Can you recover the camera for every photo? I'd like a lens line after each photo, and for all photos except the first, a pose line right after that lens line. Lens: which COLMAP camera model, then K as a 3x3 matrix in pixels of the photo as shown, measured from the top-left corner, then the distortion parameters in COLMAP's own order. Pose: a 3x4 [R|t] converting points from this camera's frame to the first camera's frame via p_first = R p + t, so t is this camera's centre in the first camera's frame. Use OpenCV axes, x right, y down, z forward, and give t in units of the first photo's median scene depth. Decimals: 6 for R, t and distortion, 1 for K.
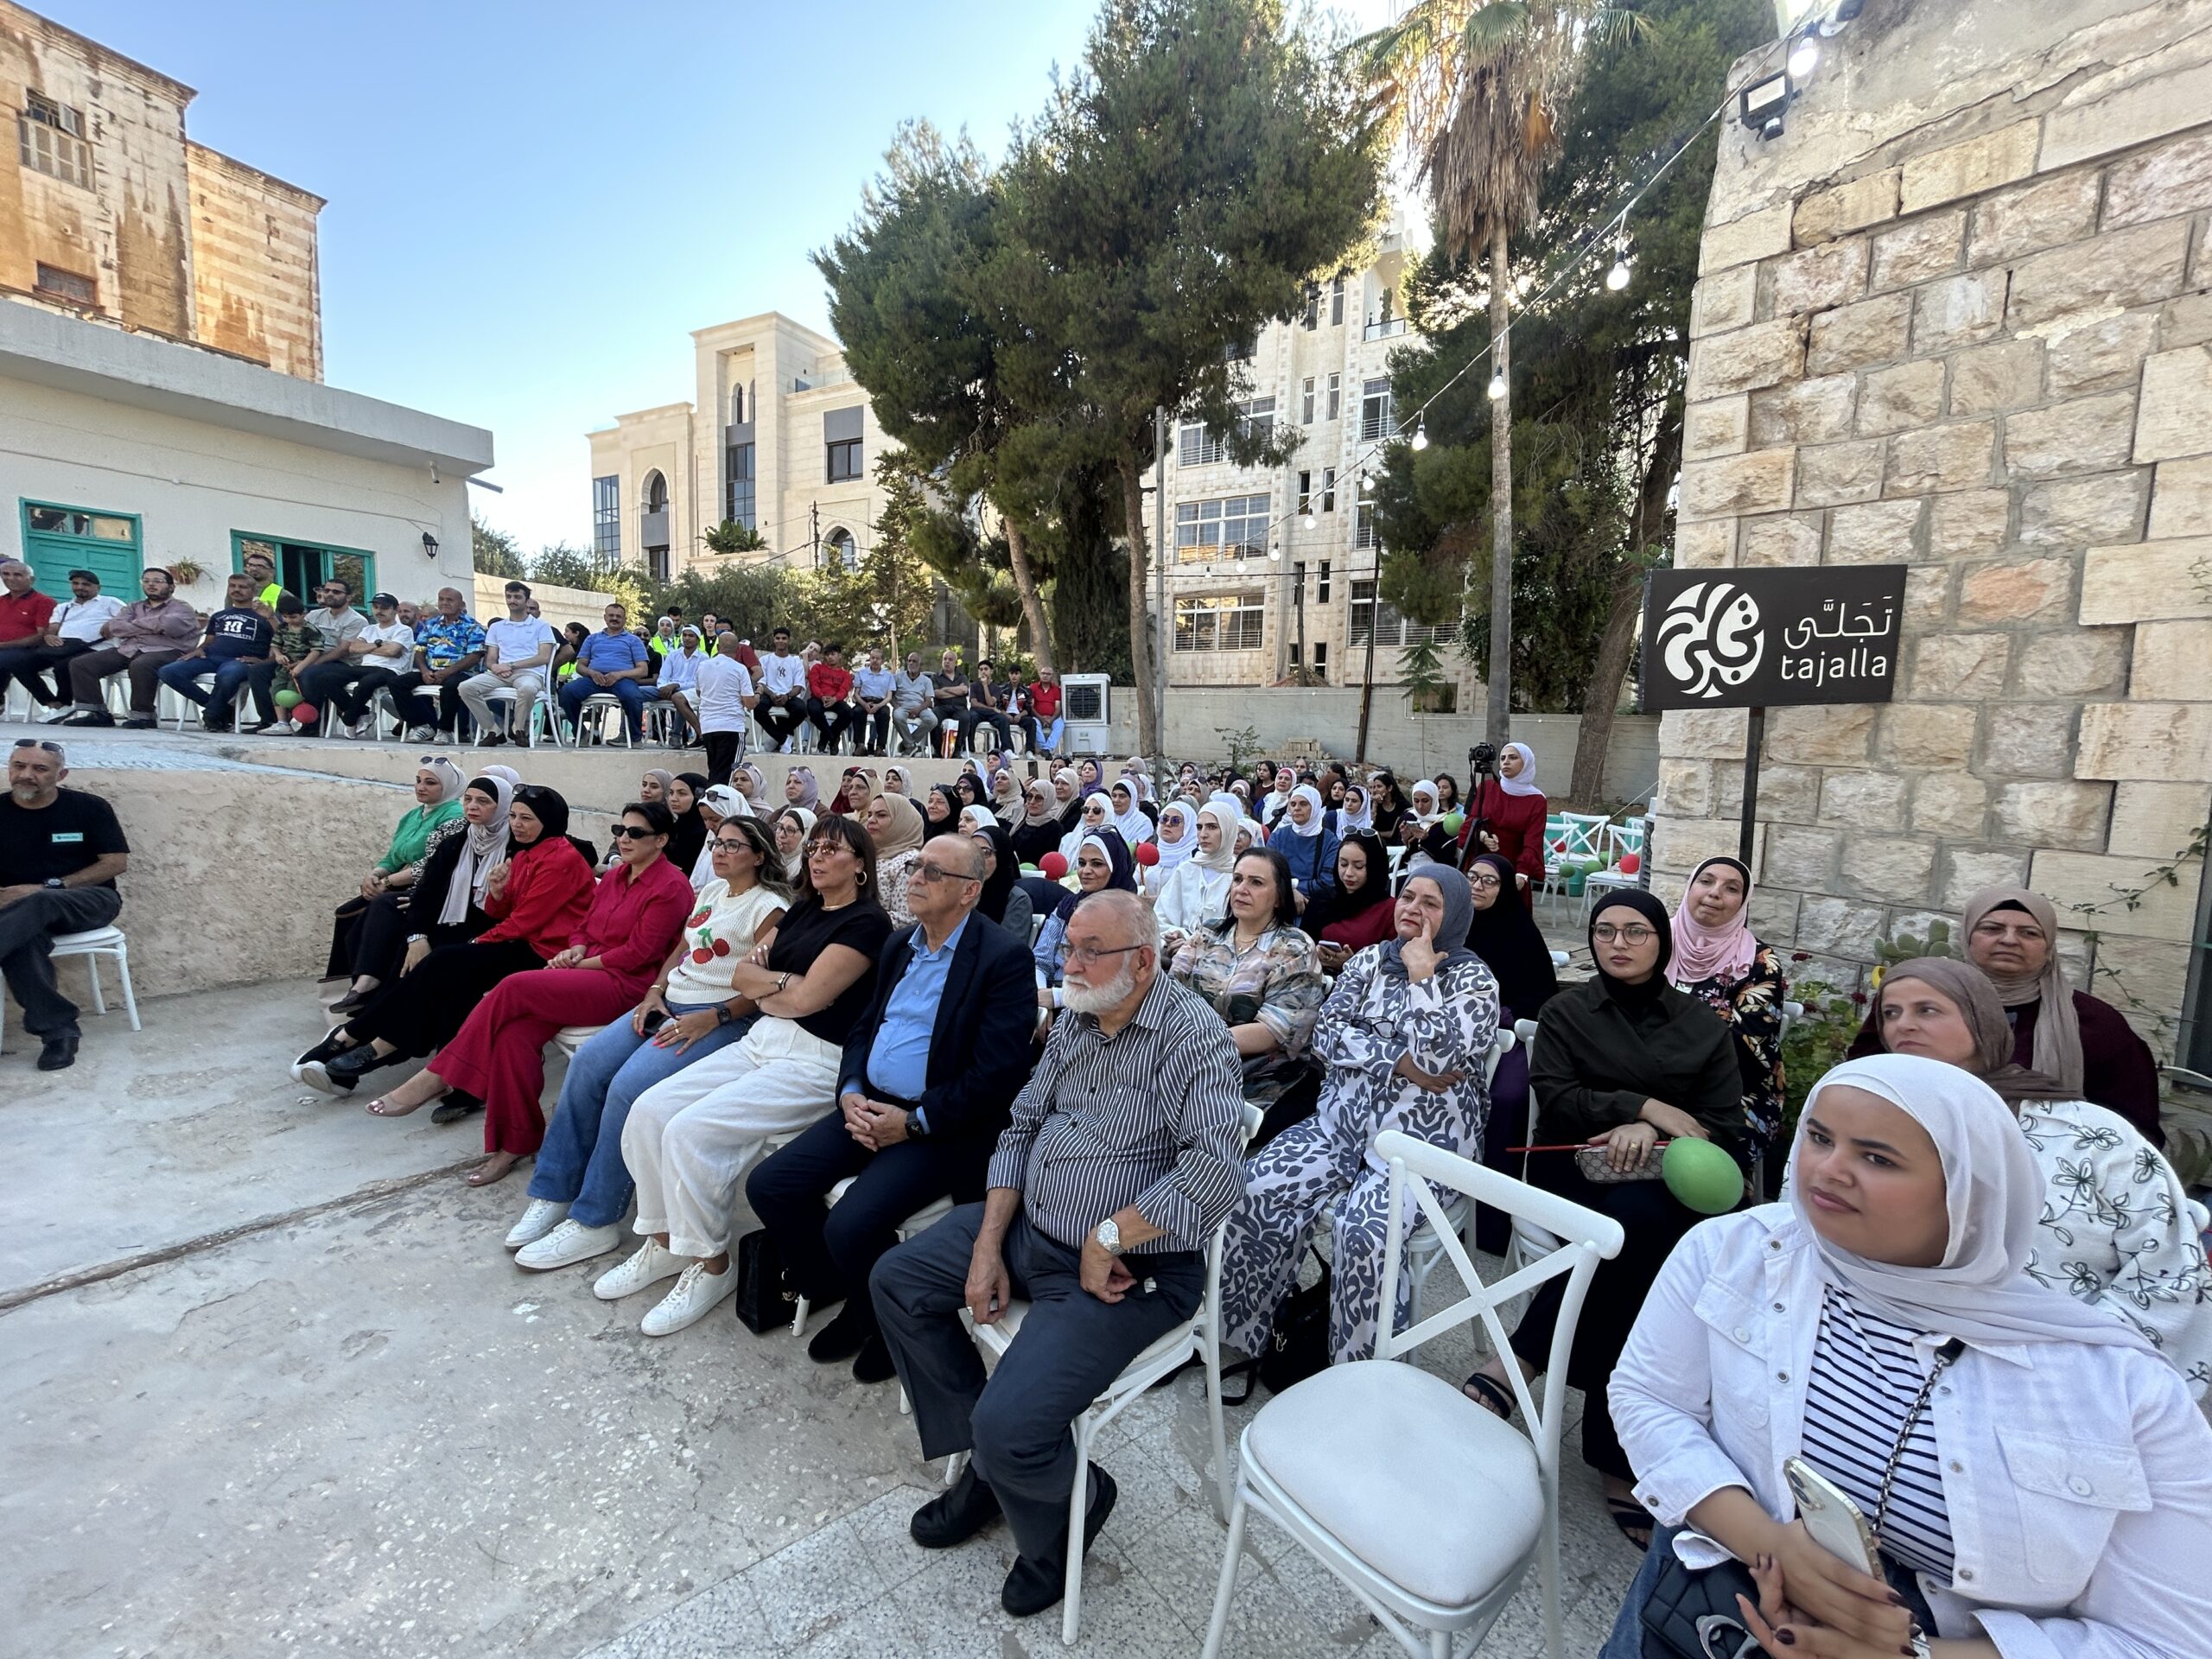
lens RADIAL K [[894.9, 0, 1101.2], [0, 894.9, 818.1], [0, 0, 1]] dist [0.003550, -0.000995]
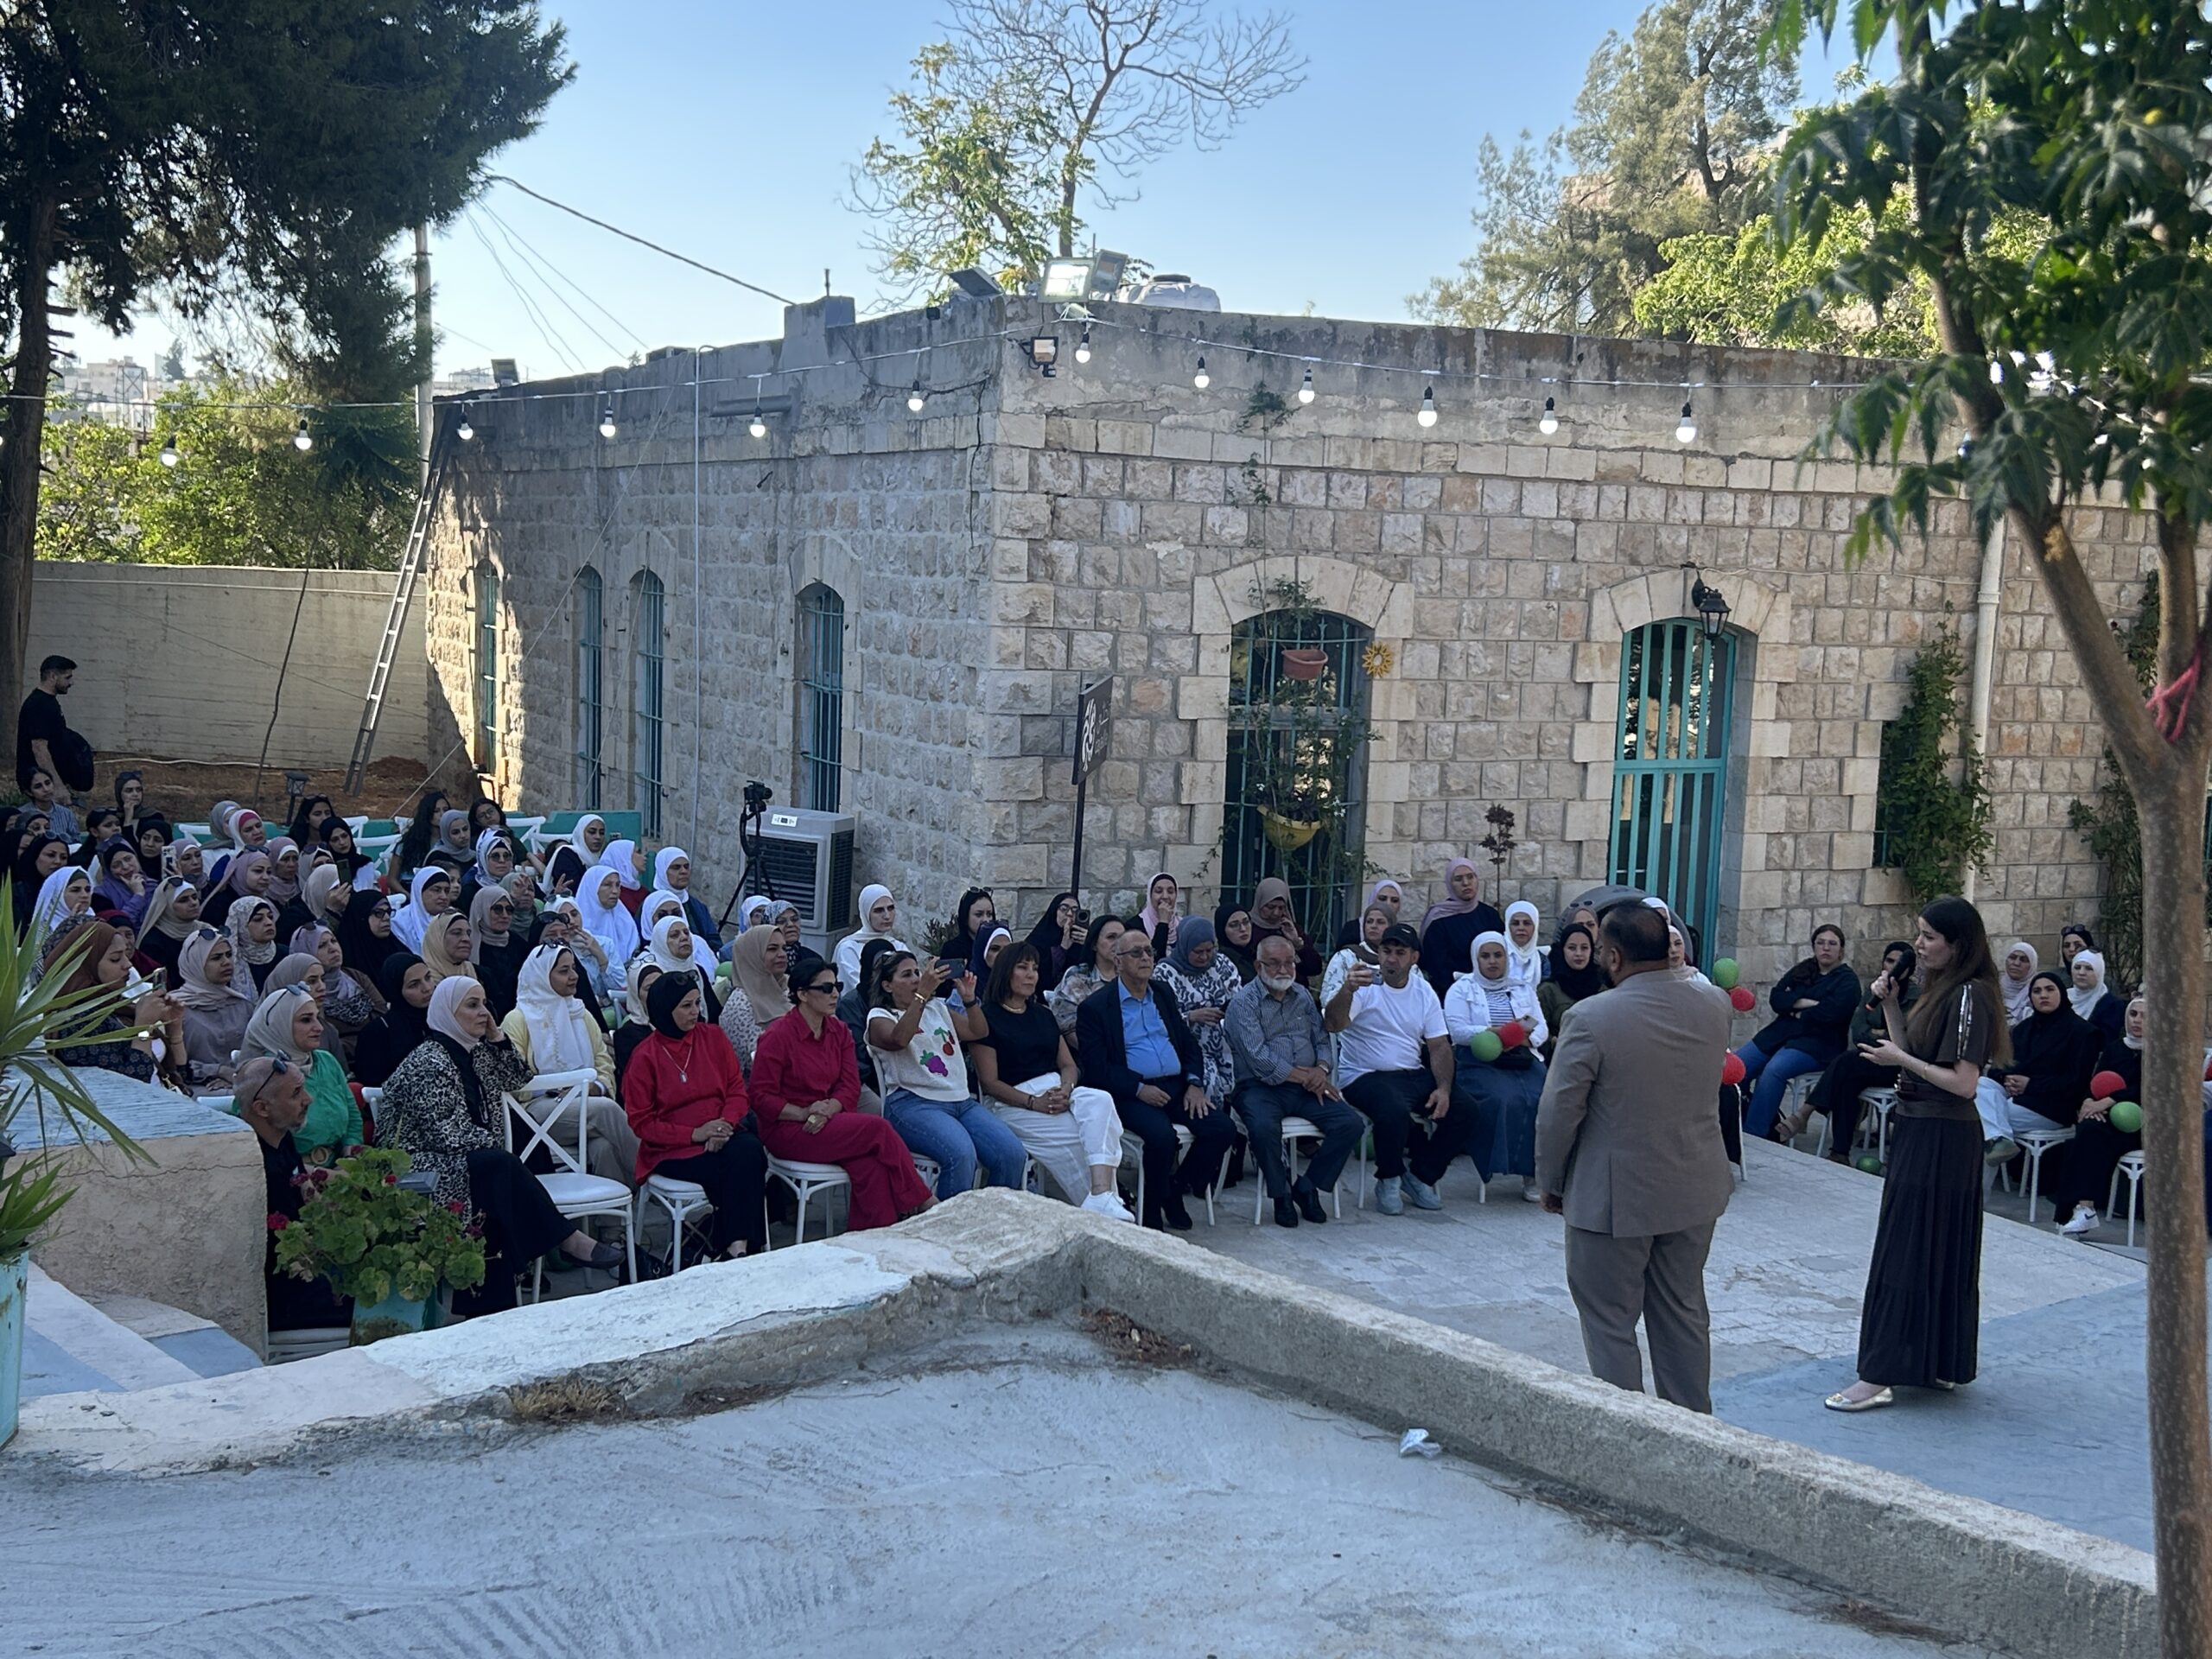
lens RADIAL K [[2625.8, 0, 1108.9], [0, 2625.8, 848.7], [0, 0, 1]] dist [0.081754, 0.000000]
pose [[0.244954, -0.129385, 0.960863, -3.400789], [0.058104, 0.991233, 0.118662, -0.499762], [-0.967792, 0.026763, 0.250324, -0.140211]]
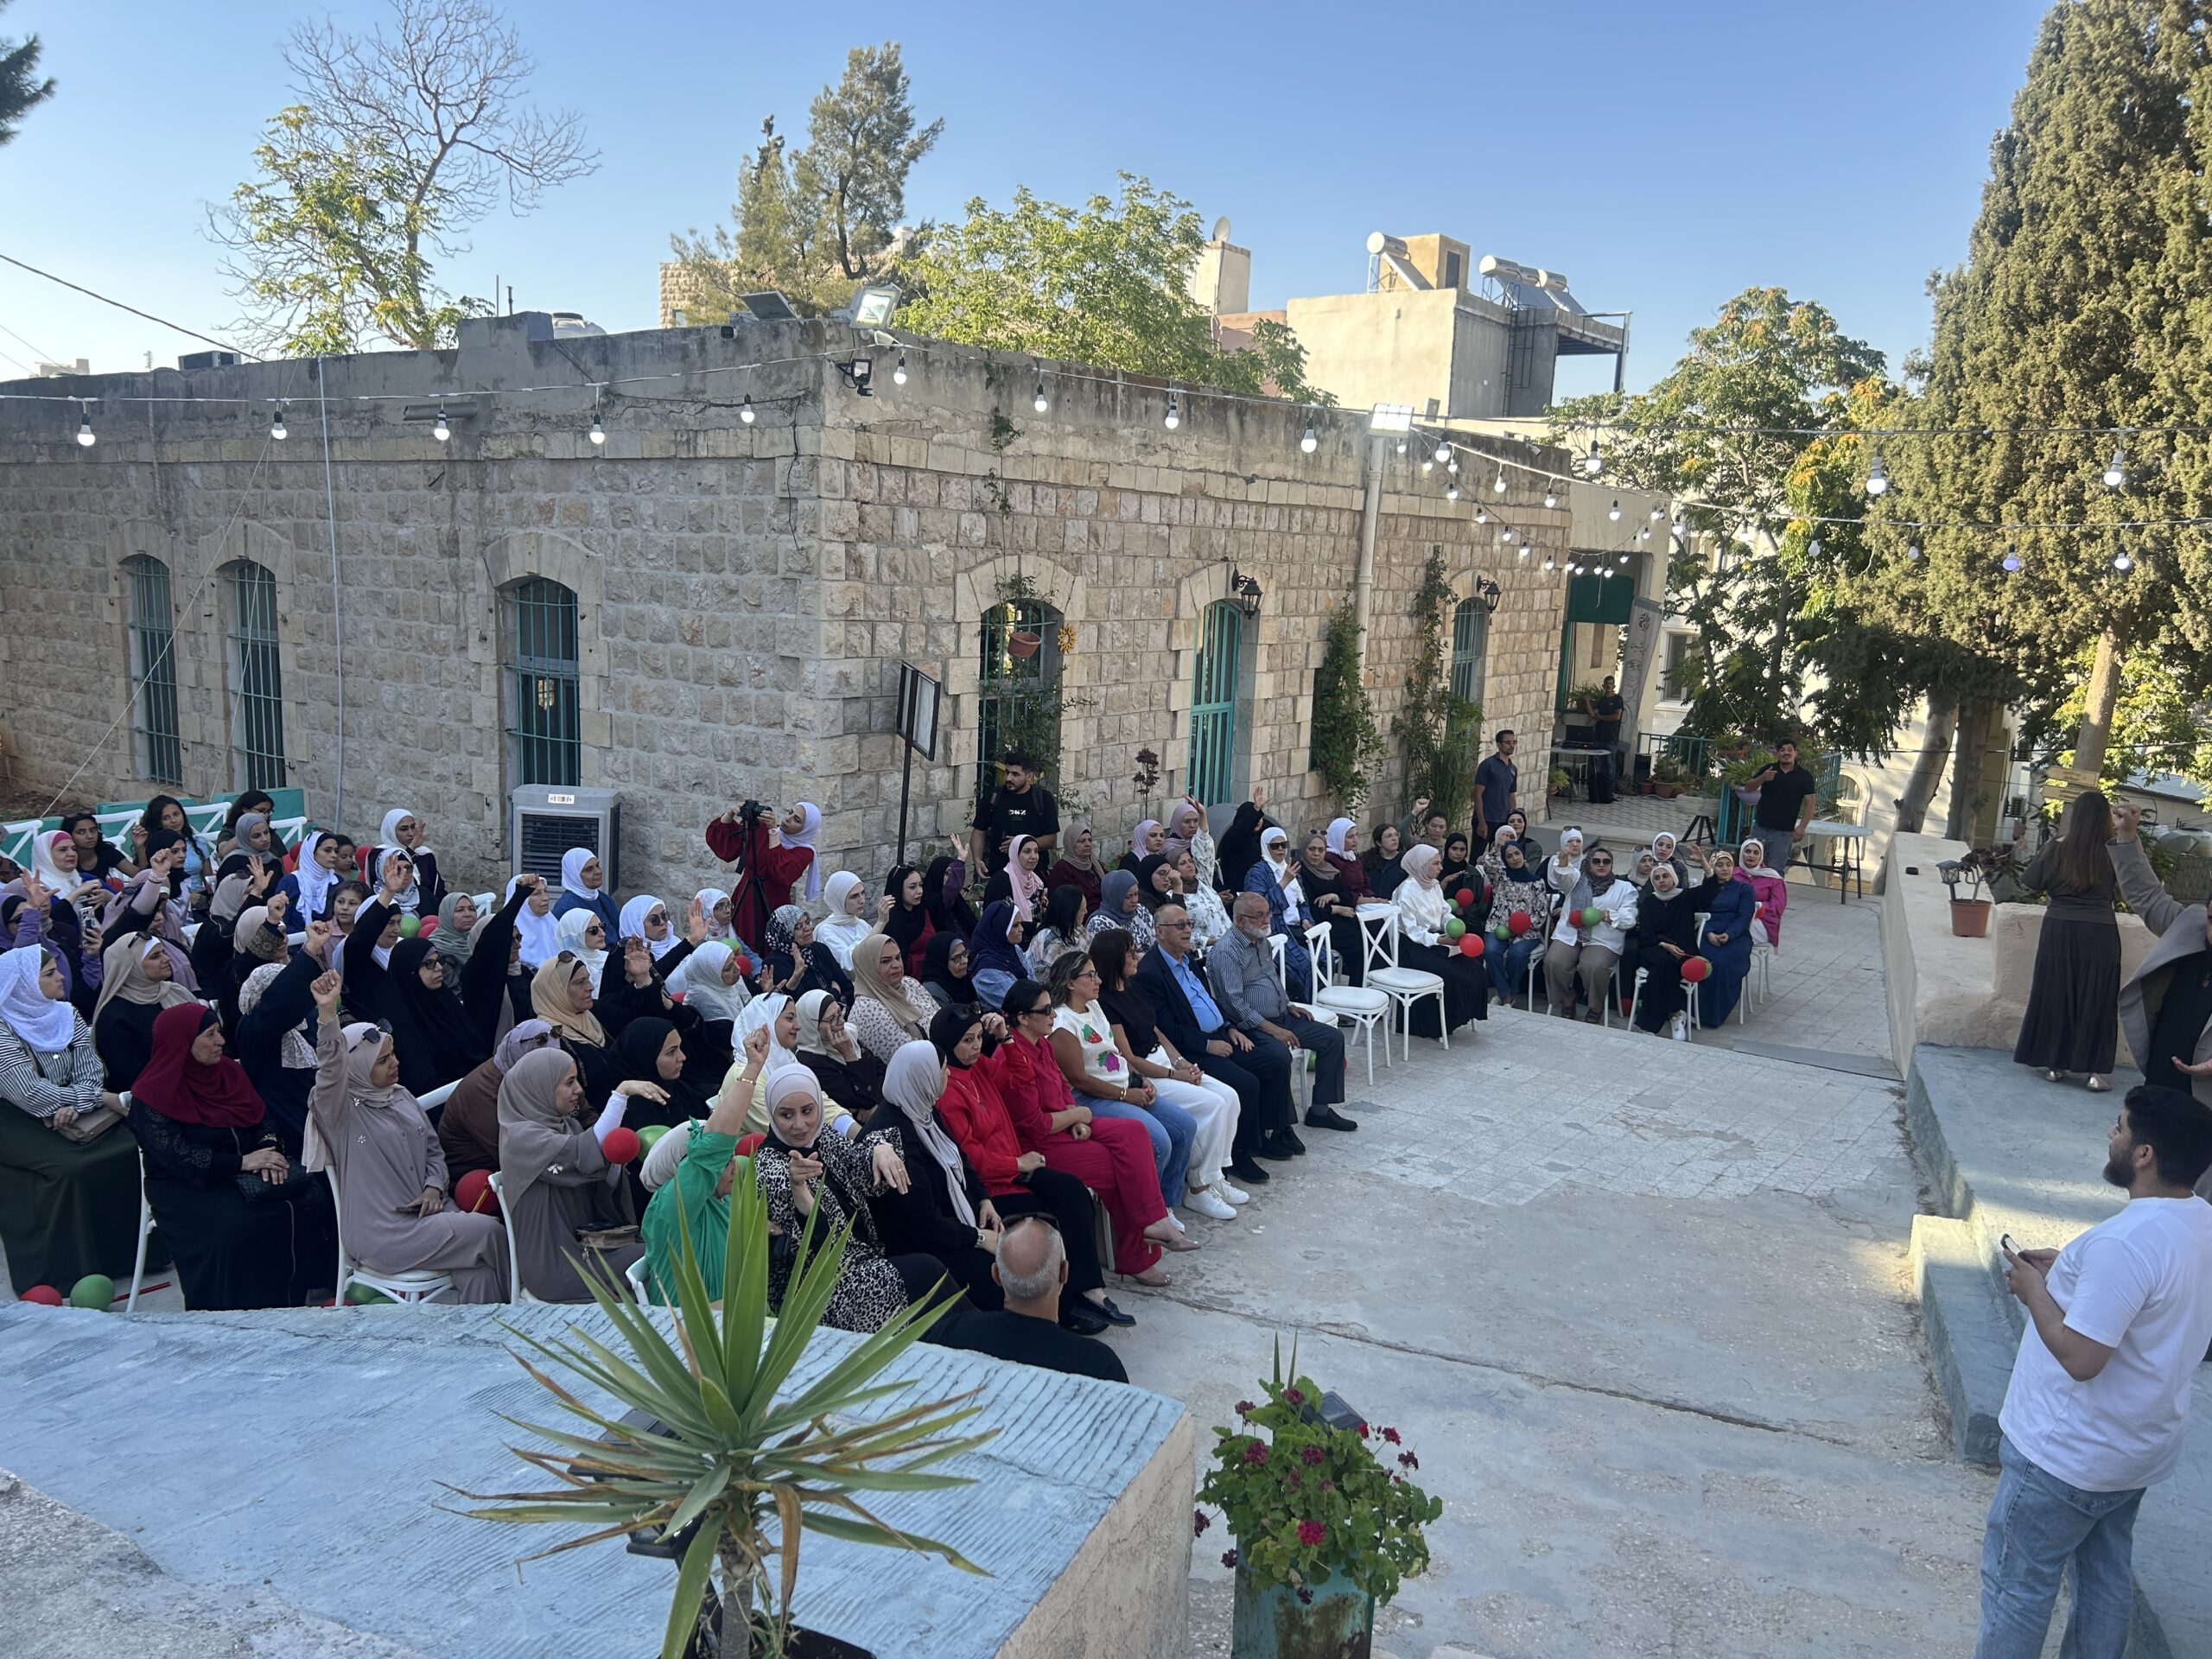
lens RADIAL K [[1673.3, 0, 1093.1], [0, 1673.3, 844.1], [0, 0, 1]] dist [0.063443, -0.071792]
pose [[-0.236332, -0.200962, 0.950664, -2.394928], [0.045799, 0.974988, 0.217489, -0.607920], [-0.970592, 0.094939, -0.221217, 1.341410]]
